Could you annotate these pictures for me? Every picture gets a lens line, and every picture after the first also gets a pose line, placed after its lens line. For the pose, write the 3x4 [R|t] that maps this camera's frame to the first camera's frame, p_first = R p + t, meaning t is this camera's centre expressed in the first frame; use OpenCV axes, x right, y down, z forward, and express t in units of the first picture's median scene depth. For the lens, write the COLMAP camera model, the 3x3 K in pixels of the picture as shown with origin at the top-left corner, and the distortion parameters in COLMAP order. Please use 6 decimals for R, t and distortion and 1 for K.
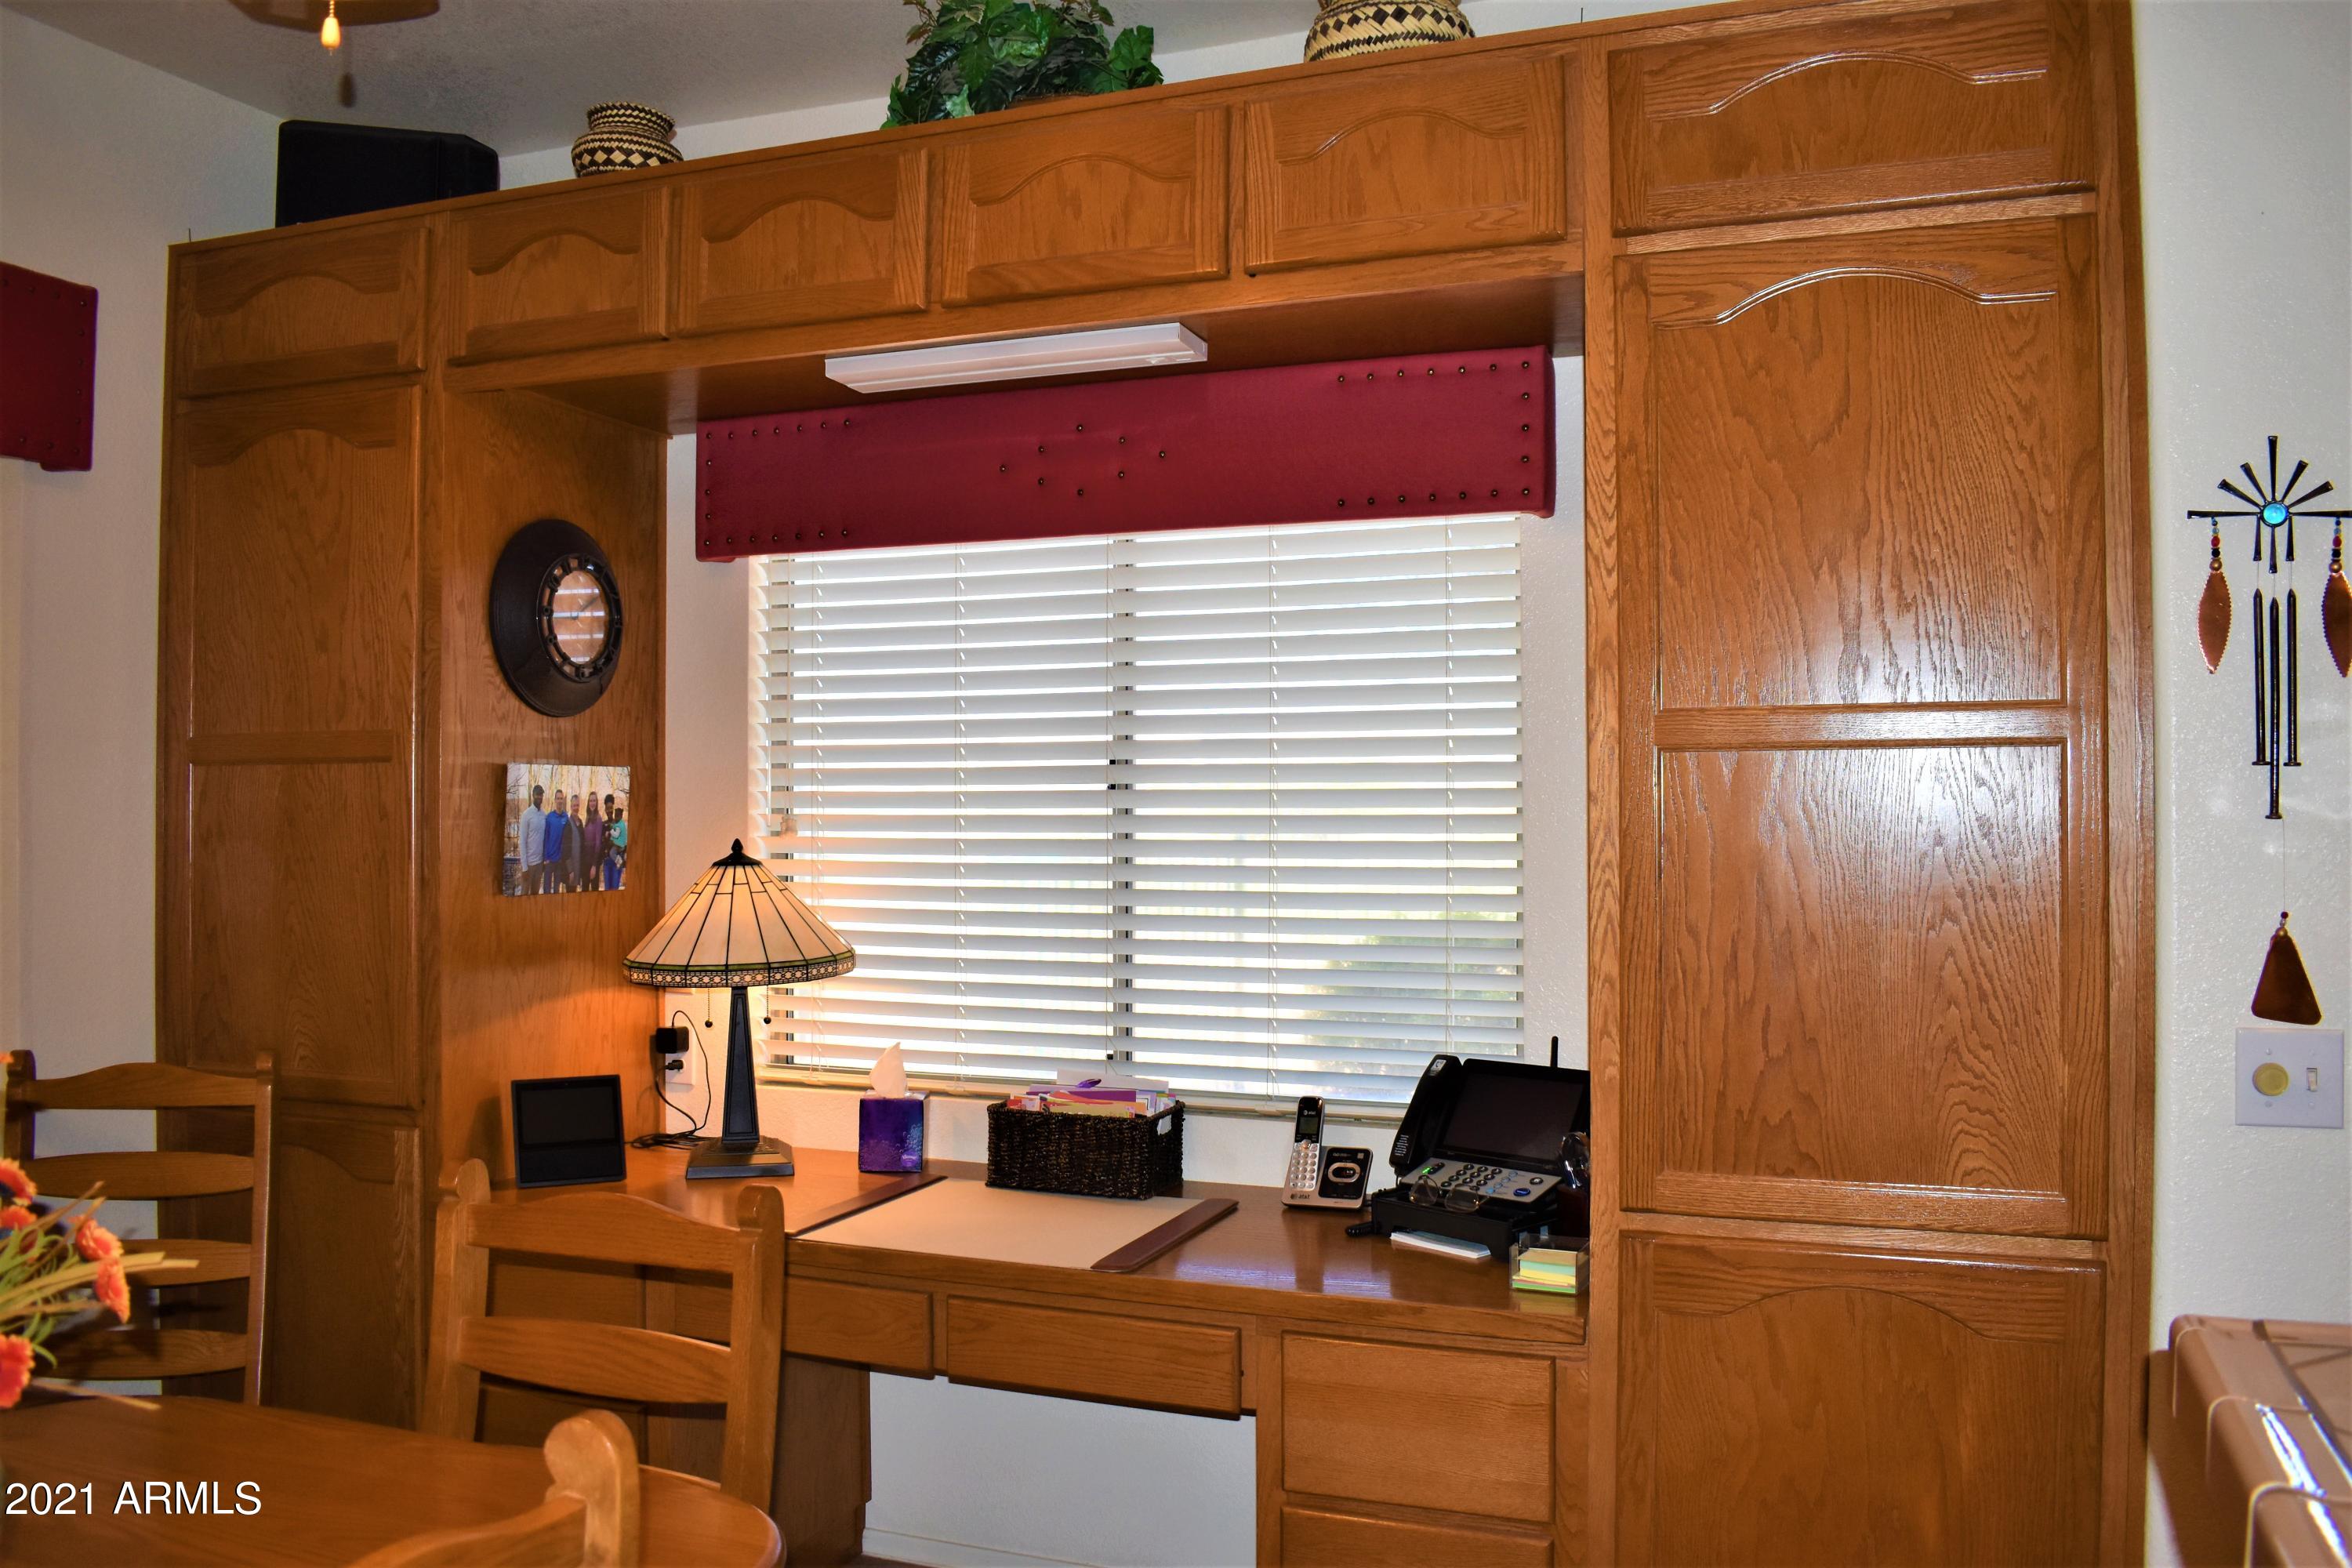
lens RADIAL K [[1856.1, 0, 1176.0], [0, 1856.1, 784.0], [0, 0, 1]] dist [-0.096170, 0.010616]
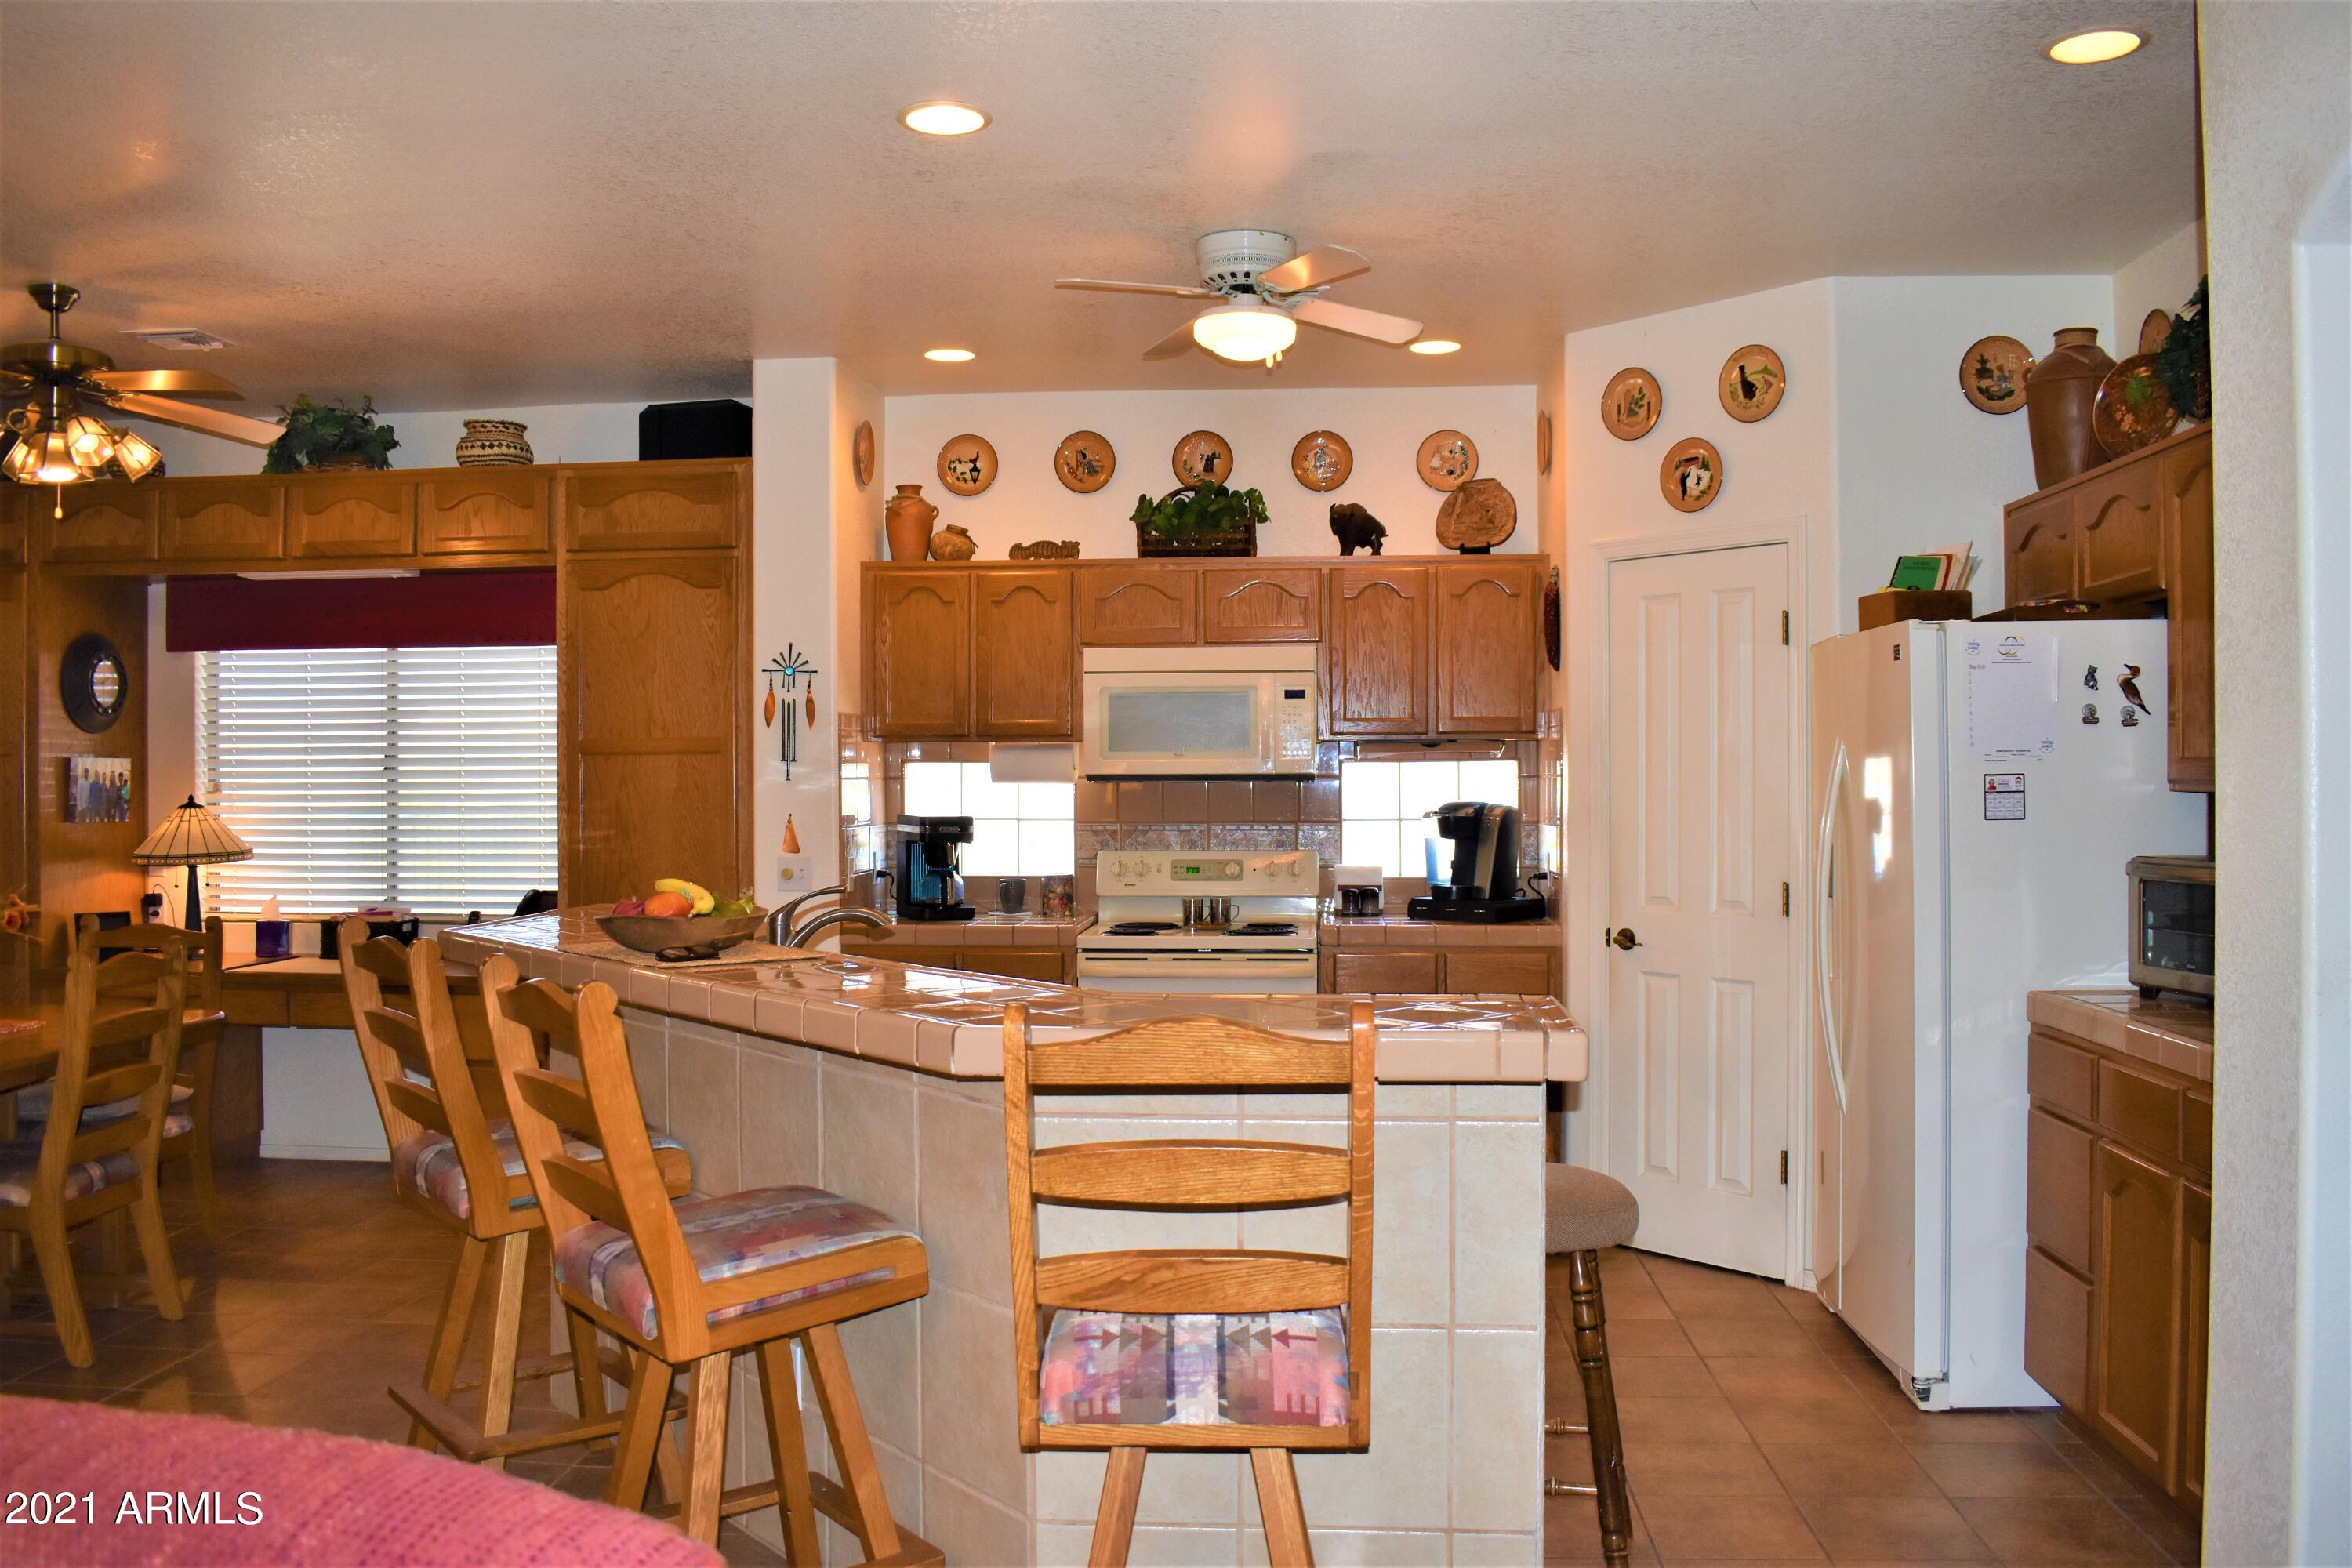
lens RADIAL K [[1856.1, 0, 1176.0], [0, 1856.1, 784.0], [0, 0, 1]] dist [-0.096170, 0.010616]
pose [[0.957619, -0.002206, 0.288030, 0.233465], [-0.001297, 0.999928, 0.011970, -0.006834], [-0.288035, -0.011837, 0.957547, -1.243084]]
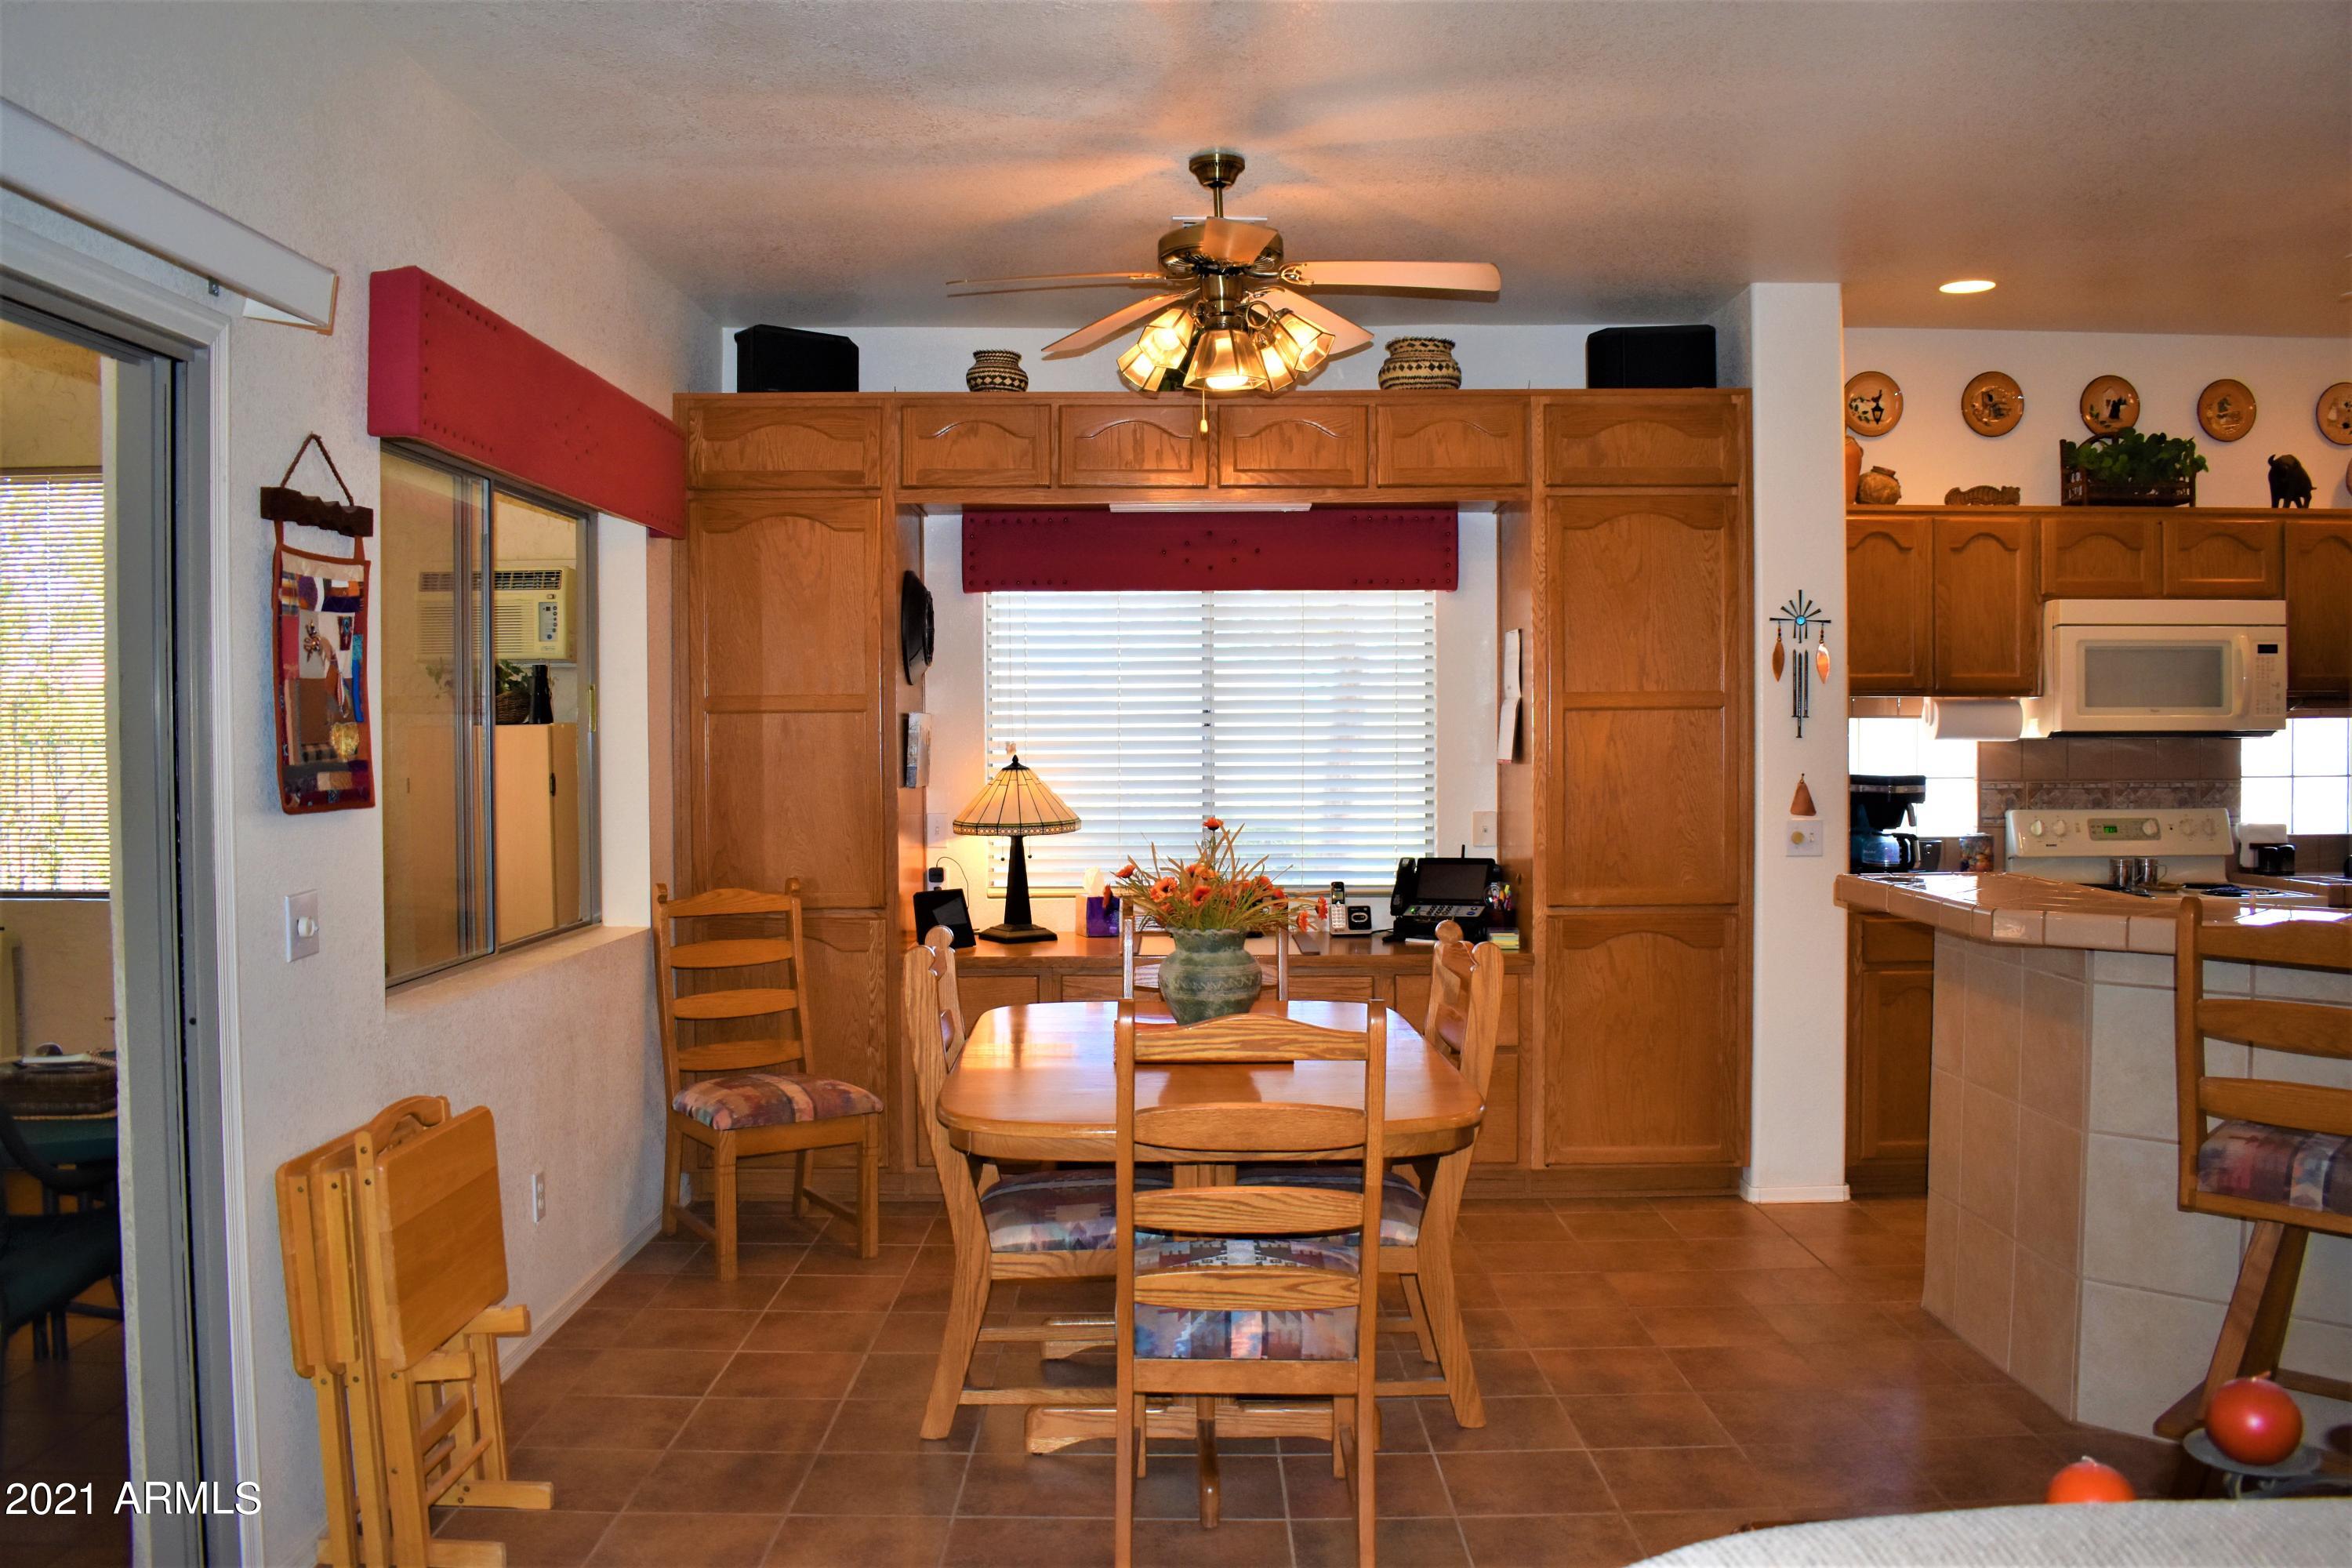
lens RADIAL K [[1856.1, 0, 1176.0], [0, 1856.1, 784.0], [0, 0, 1]] dist [-0.096170, 0.010616]
pose [[0.934747, -0.014043, 0.355035, -0.759377], [0.000616, 0.999281, 0.037903, -0.009949], [-0.355313, -0.035211, 0.934084, -0.752867]]
